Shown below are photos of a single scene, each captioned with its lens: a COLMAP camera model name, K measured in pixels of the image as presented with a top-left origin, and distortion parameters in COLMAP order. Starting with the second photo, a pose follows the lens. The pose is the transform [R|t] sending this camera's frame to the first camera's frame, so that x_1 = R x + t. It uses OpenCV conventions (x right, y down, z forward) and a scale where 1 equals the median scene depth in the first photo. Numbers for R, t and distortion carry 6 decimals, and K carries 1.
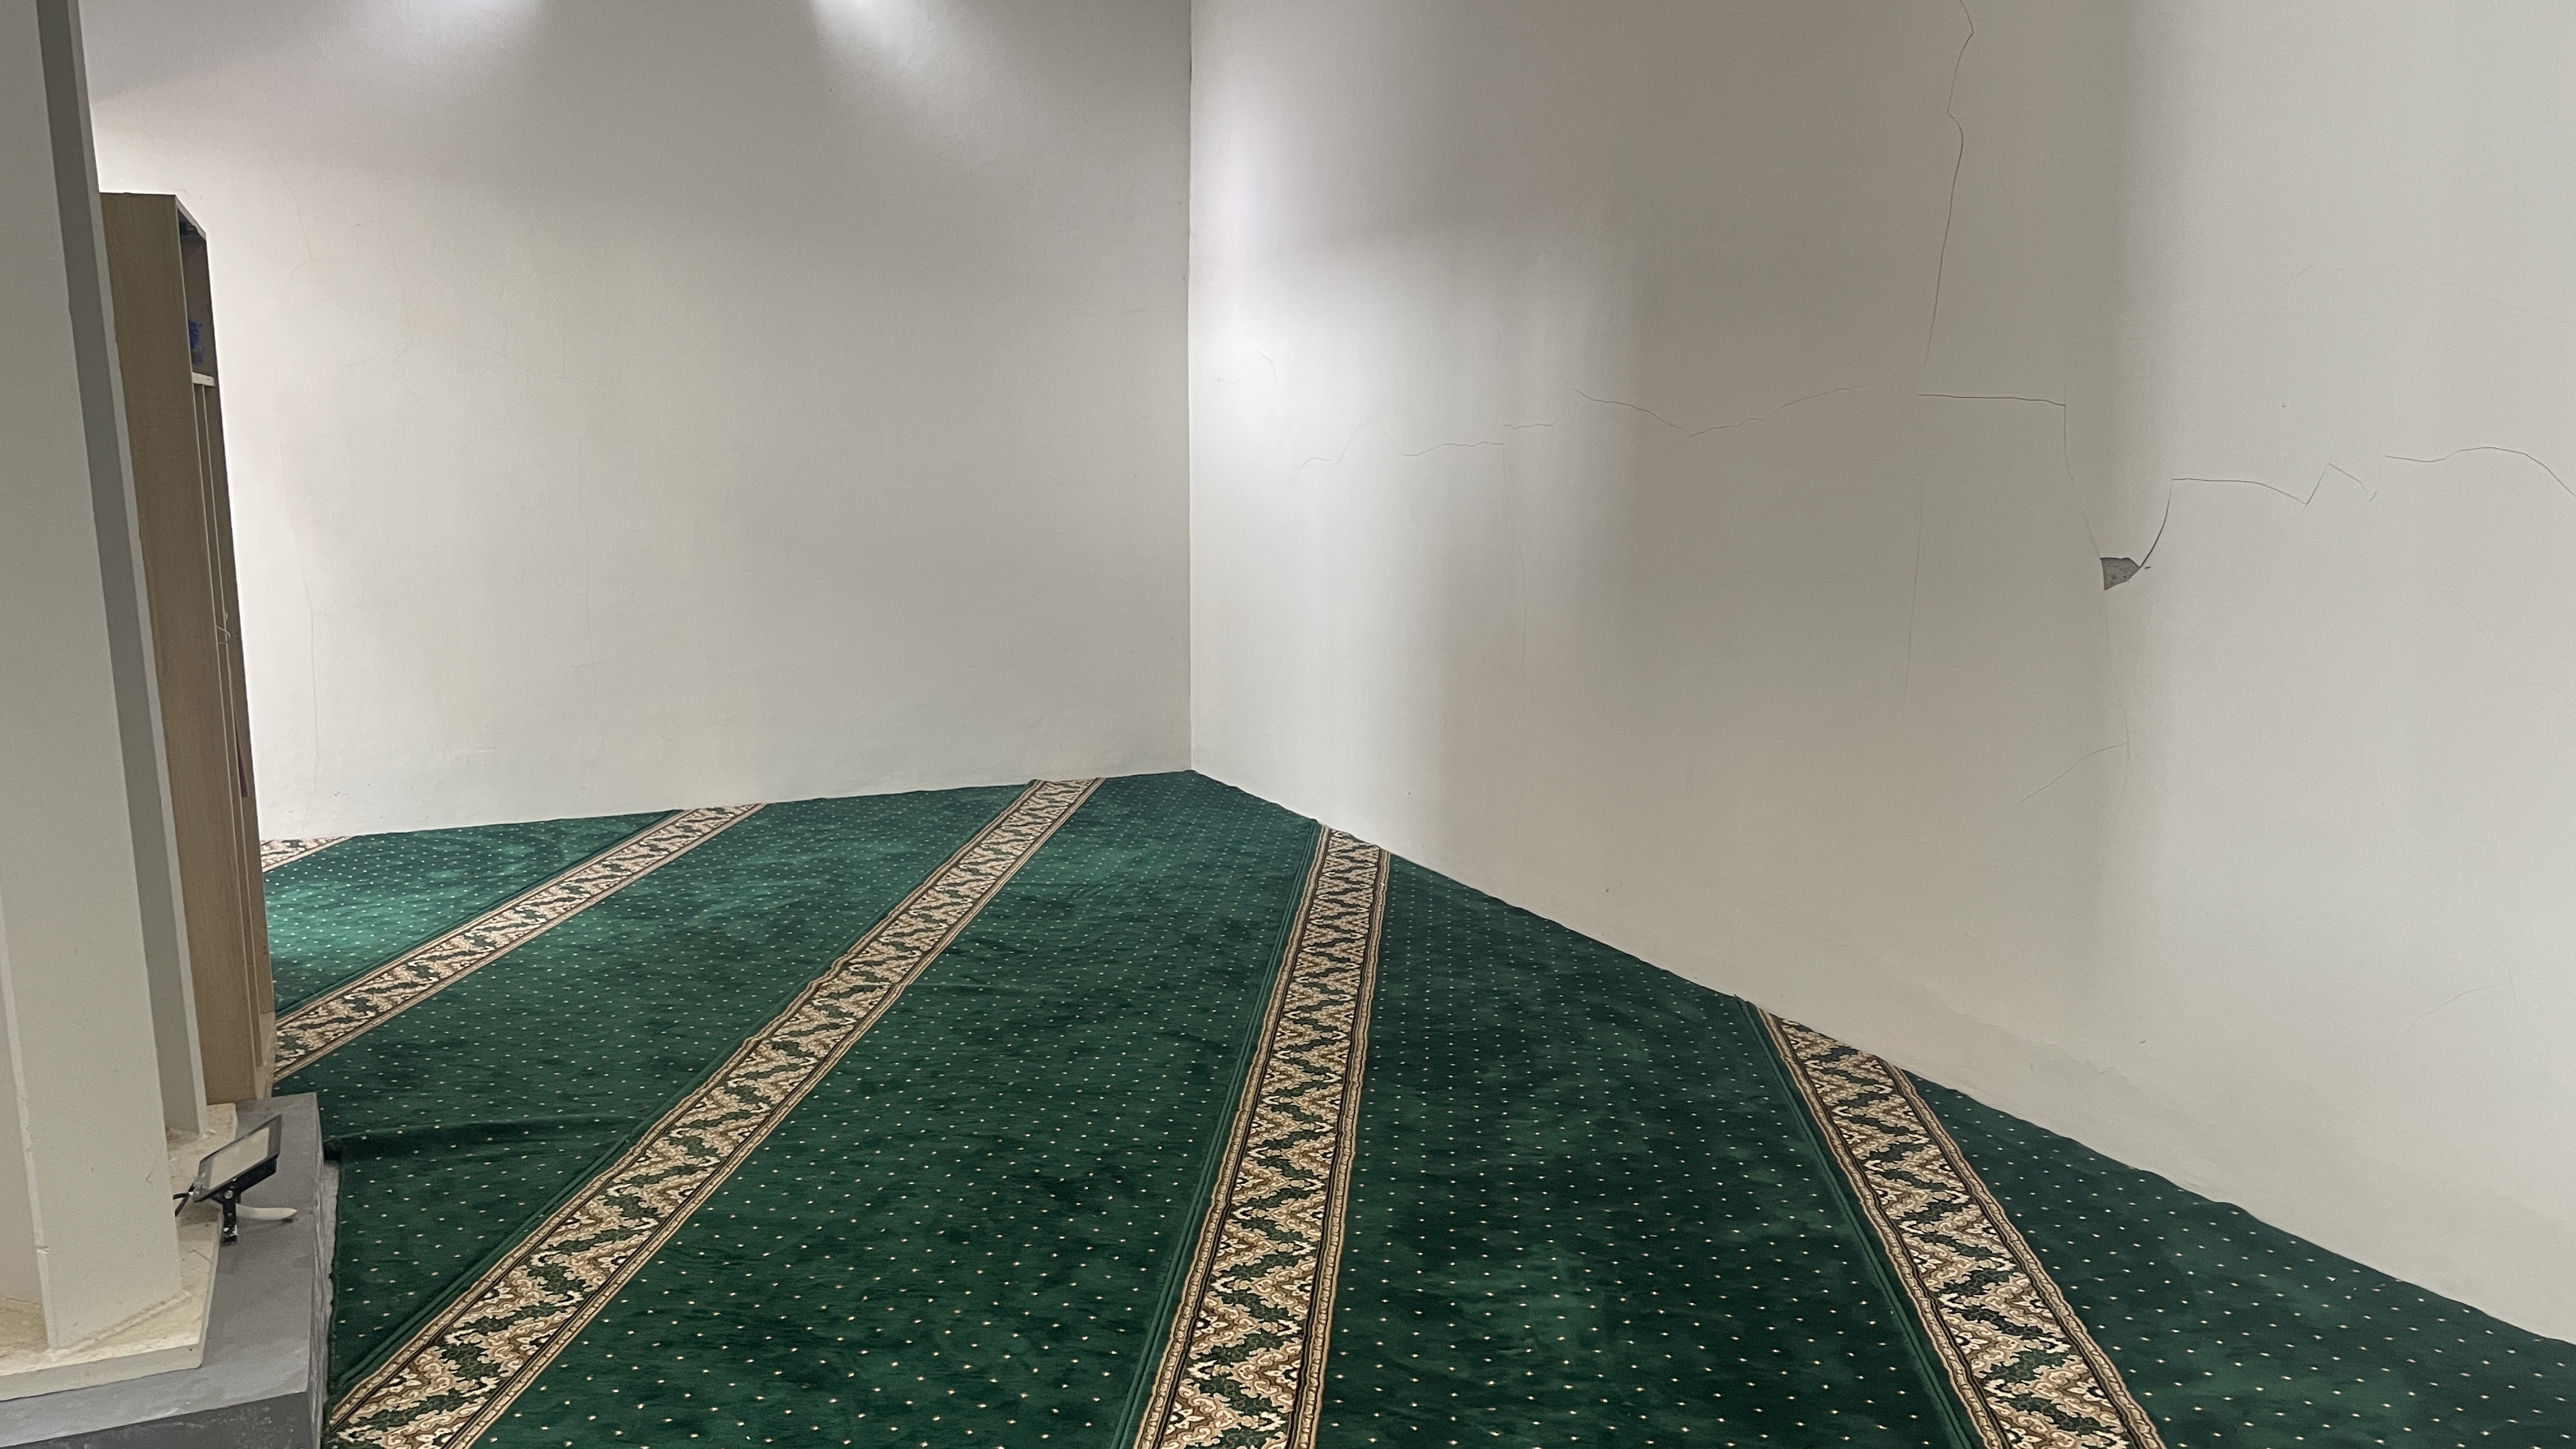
lens RADIAL K [[1957.6, 0, 1288.0], [0, 1957.6, 724.5], [0, 0, 1]] dist [0.079437, 0.000476]
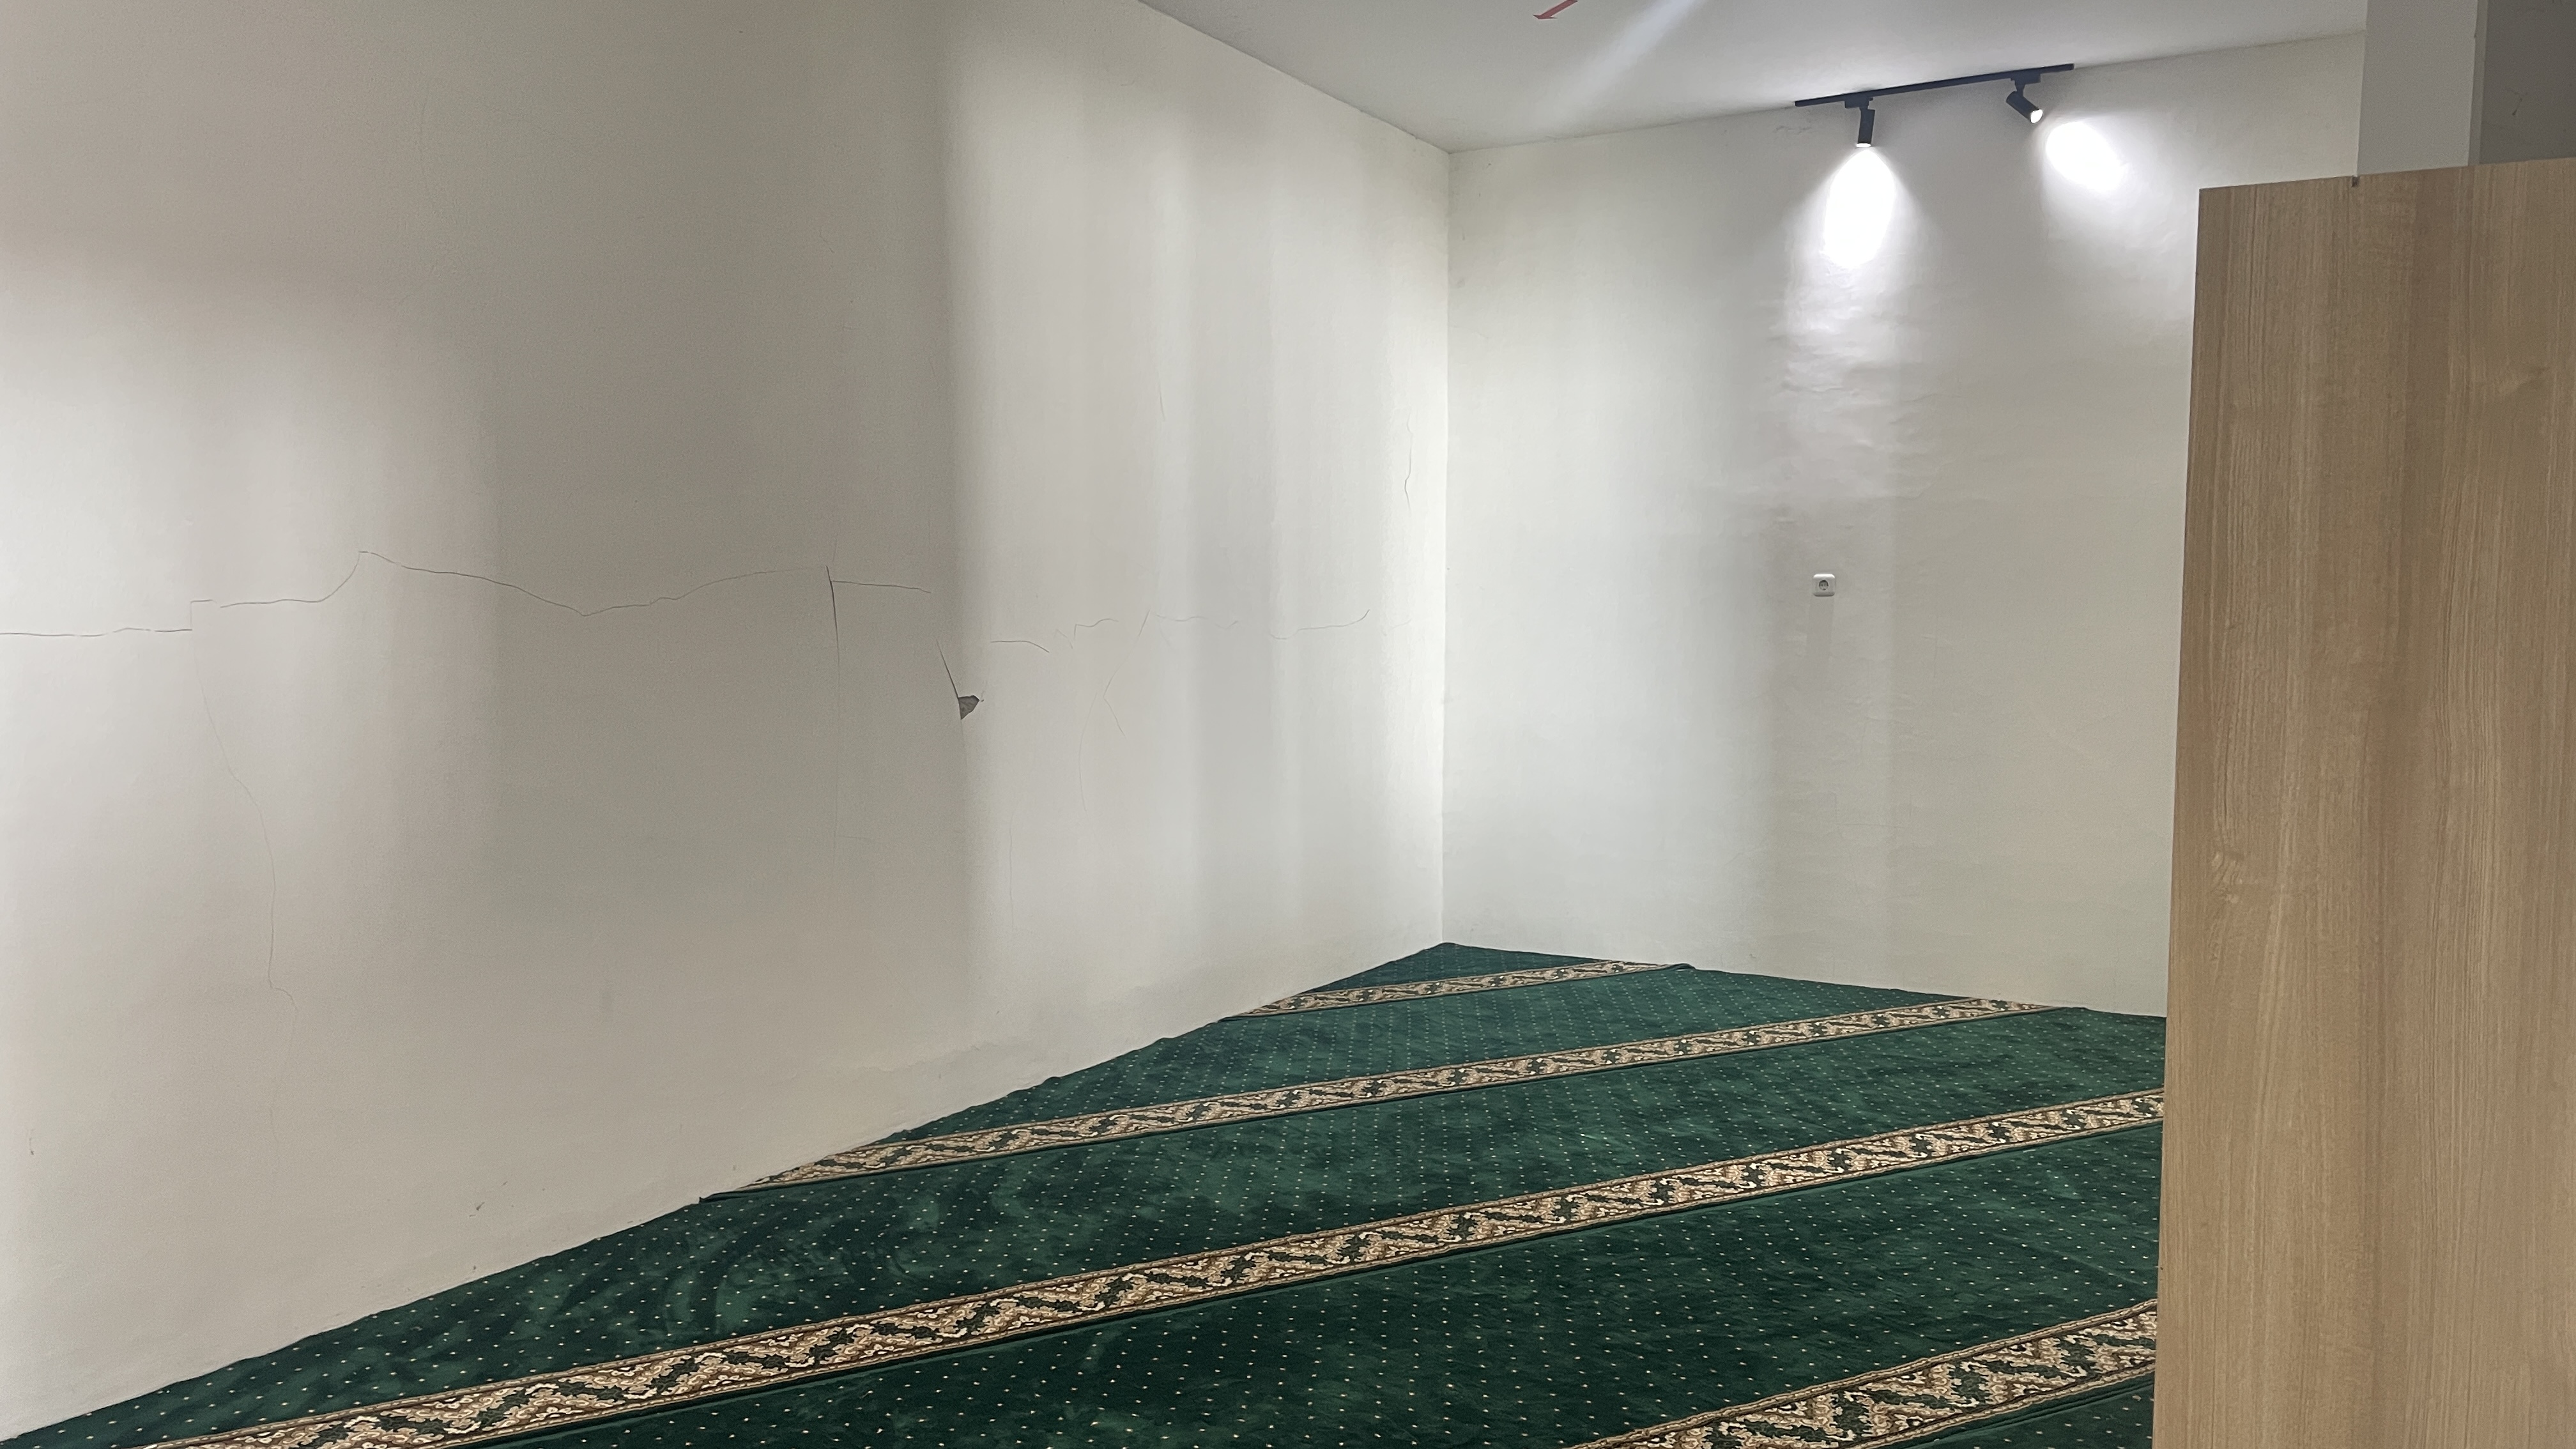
lens RADIAL K [[1957.6, 0, 1288.0], [0, 1957.6, 724.5], [0, 0, 1]] dist [0.079437, 0.000476]
pose [[-0.580569, -0.057244, 0.812196, -0.888748], [0.113573, 0.982080, 0.150401, -0.251831], [-0.806251, 0.179561, -0.563664, 1.612234]]
